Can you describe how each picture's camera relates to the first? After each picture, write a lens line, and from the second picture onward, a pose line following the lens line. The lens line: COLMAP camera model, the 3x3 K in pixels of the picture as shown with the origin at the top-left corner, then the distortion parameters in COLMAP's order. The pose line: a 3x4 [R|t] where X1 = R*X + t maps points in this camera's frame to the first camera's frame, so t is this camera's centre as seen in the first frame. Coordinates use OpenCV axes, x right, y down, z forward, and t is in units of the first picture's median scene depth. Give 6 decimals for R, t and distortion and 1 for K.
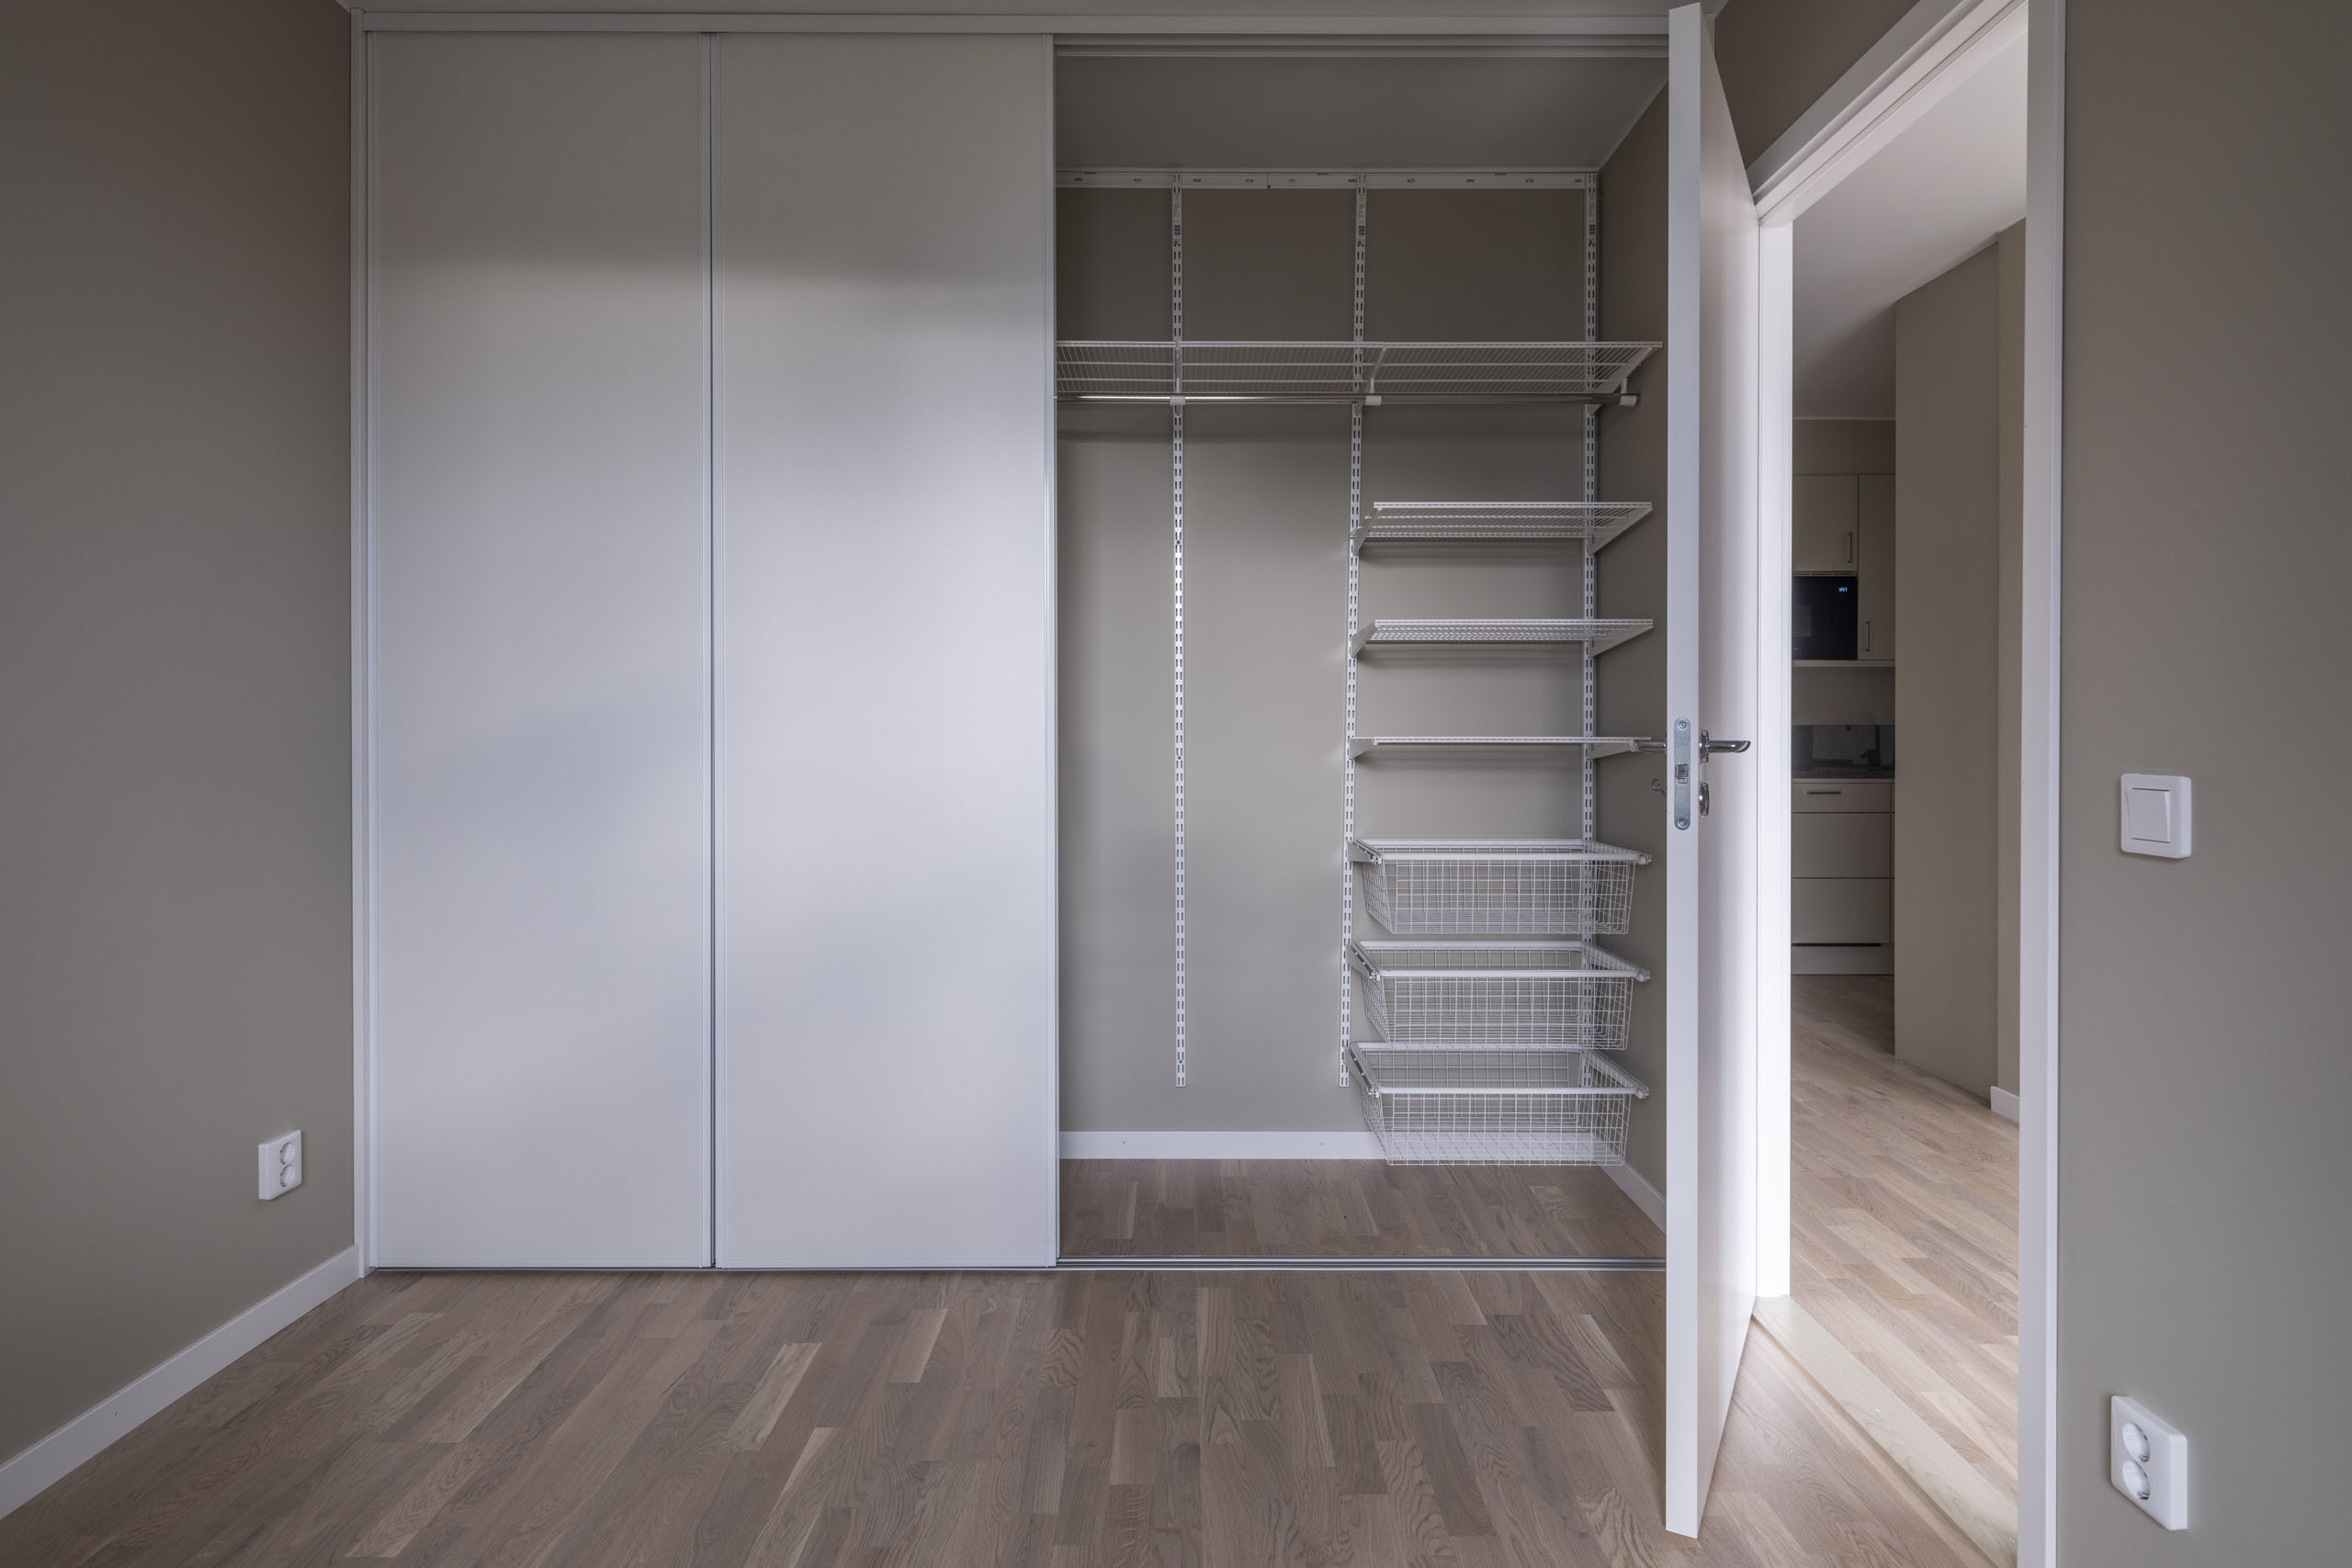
lens RADIAL K [[1238.3, 0, 1182.9], [0, 1238.3, 764.6], [0, 0, 1]] dist [0.001494, -0.001143]
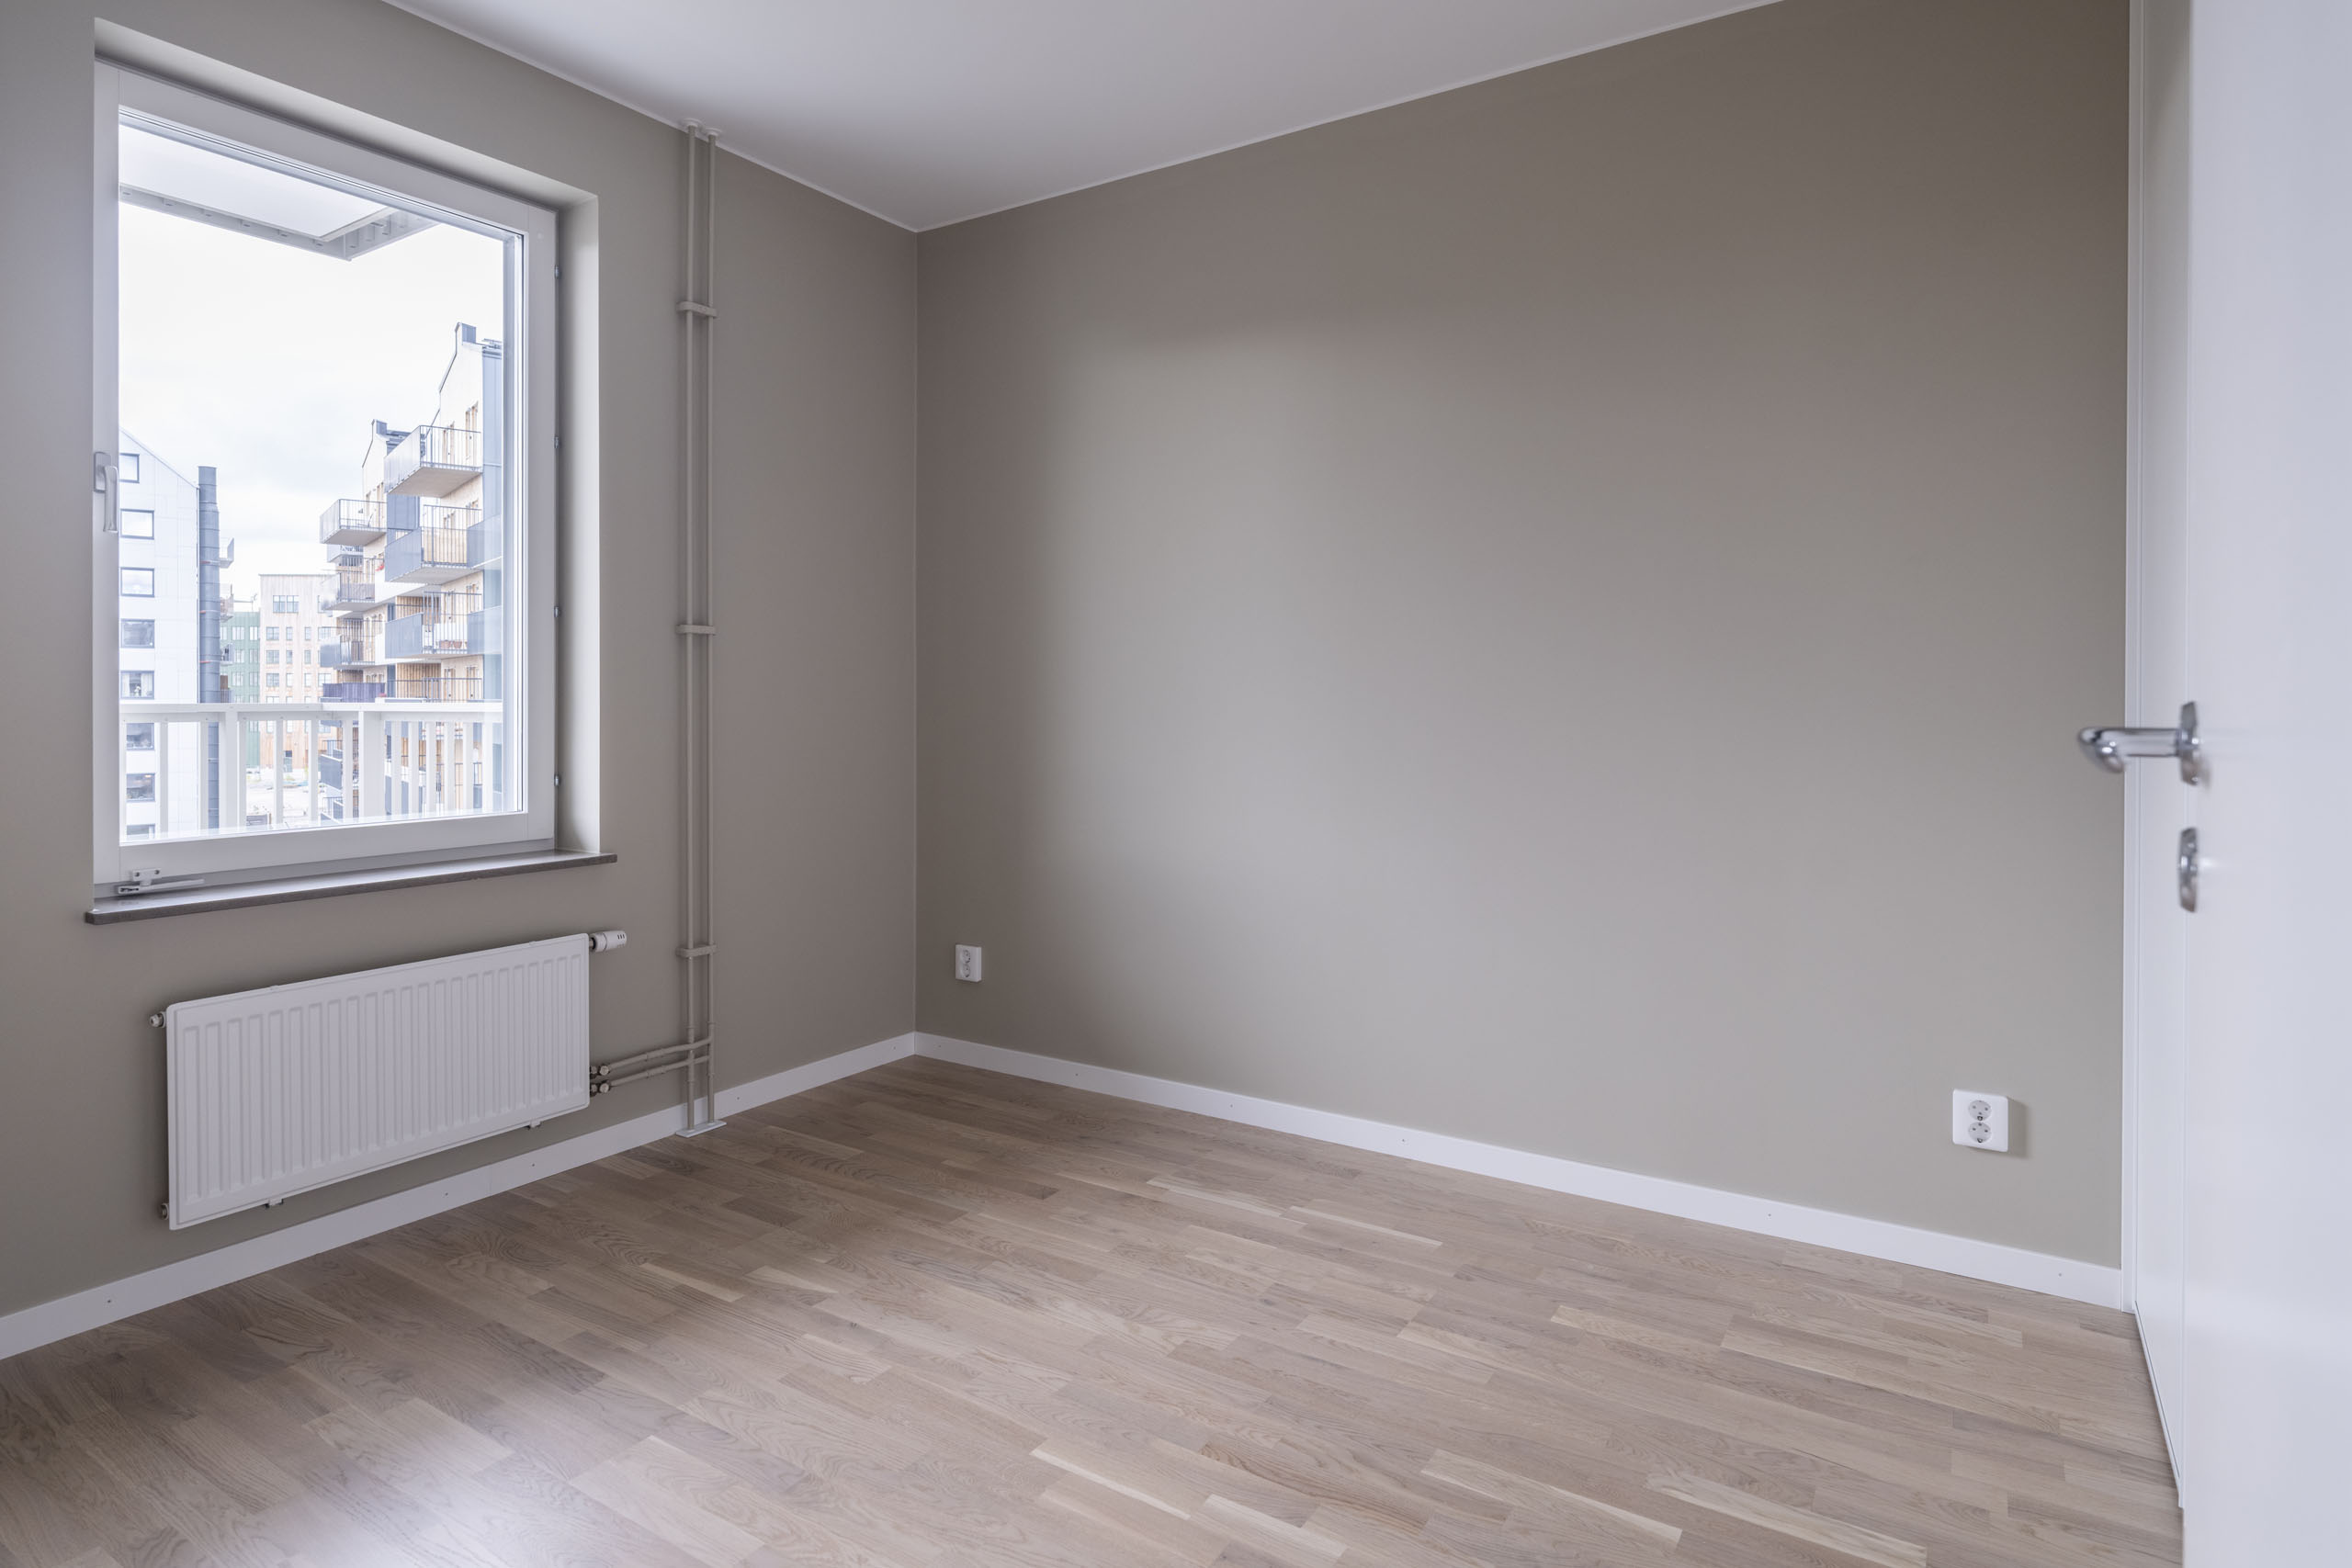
lens RADIAL K [[1238.3, 0, 1186.1], [0, 1238.3, 703.6], [0, 0, 1]] dist [0.001494, -0.001143]
pose [[-0.538945, 0.000926, -0.842340, 0.565908], [-0.015049, 0.999829, 0.010728, -0.034131], [0.842206, 0.018458, -0.538839, 1.089954]]
